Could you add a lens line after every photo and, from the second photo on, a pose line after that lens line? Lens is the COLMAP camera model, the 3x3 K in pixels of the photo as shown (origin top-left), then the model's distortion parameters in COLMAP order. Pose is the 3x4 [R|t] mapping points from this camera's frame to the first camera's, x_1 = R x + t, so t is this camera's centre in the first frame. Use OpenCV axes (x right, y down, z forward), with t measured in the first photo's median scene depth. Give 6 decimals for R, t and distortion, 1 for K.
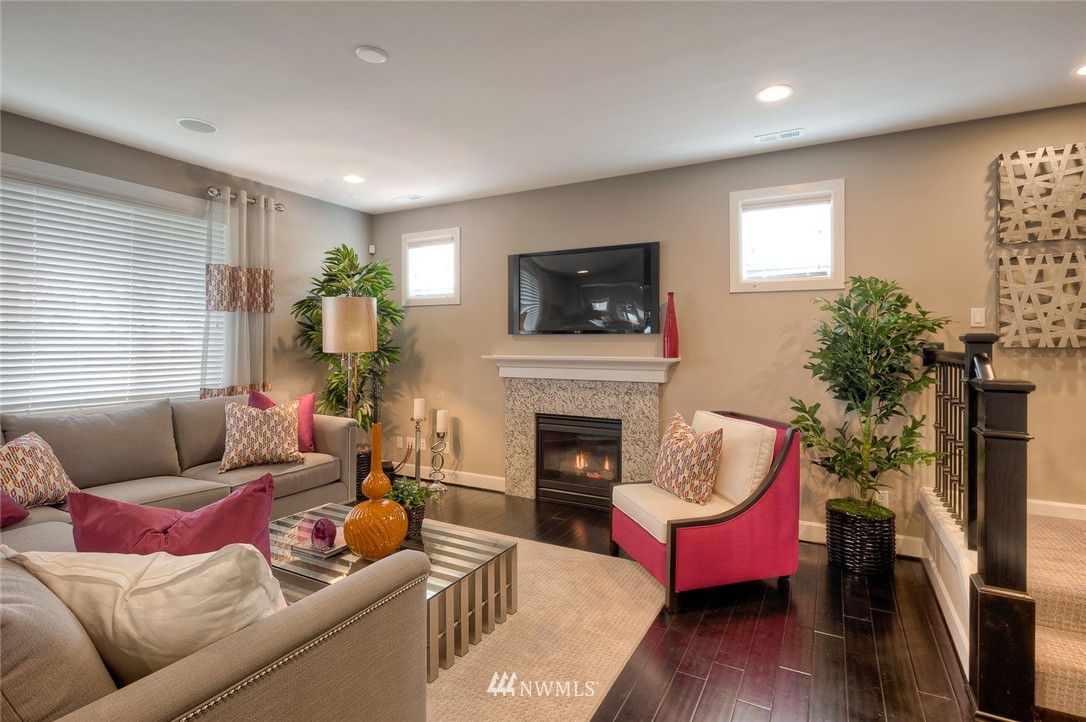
lens RADIAL K [[524.0, 0, 542.4], [0, 524.0, 346.1], [0, 0, 1]] dist [0.002836, 0.000323]
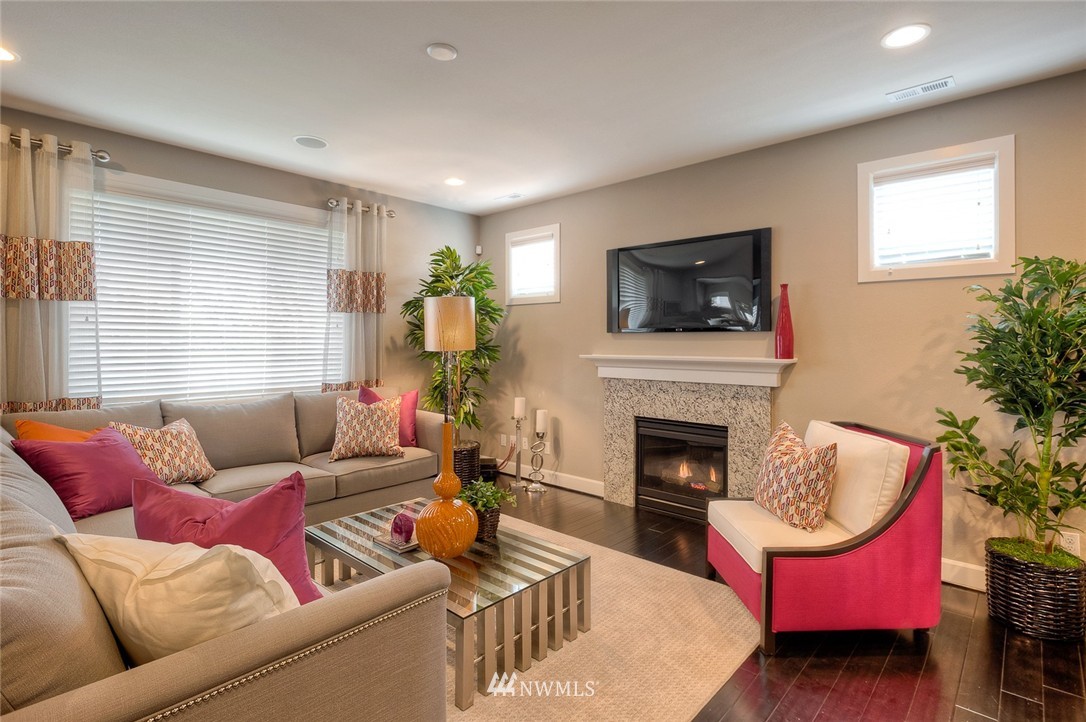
lens RADIAL K [[524.0, 0, 550.3], [0, 524.0, 344.6], [0, 0, 1]] dist [0.002836, 0.000323]
pose [[0.971400, 0.001456, -0.237444, 0.081976], [-0.001633, 0.999999, -0.000551, -0.000127], [0.237442, 0.000923, 0.971401, 0.061100]]
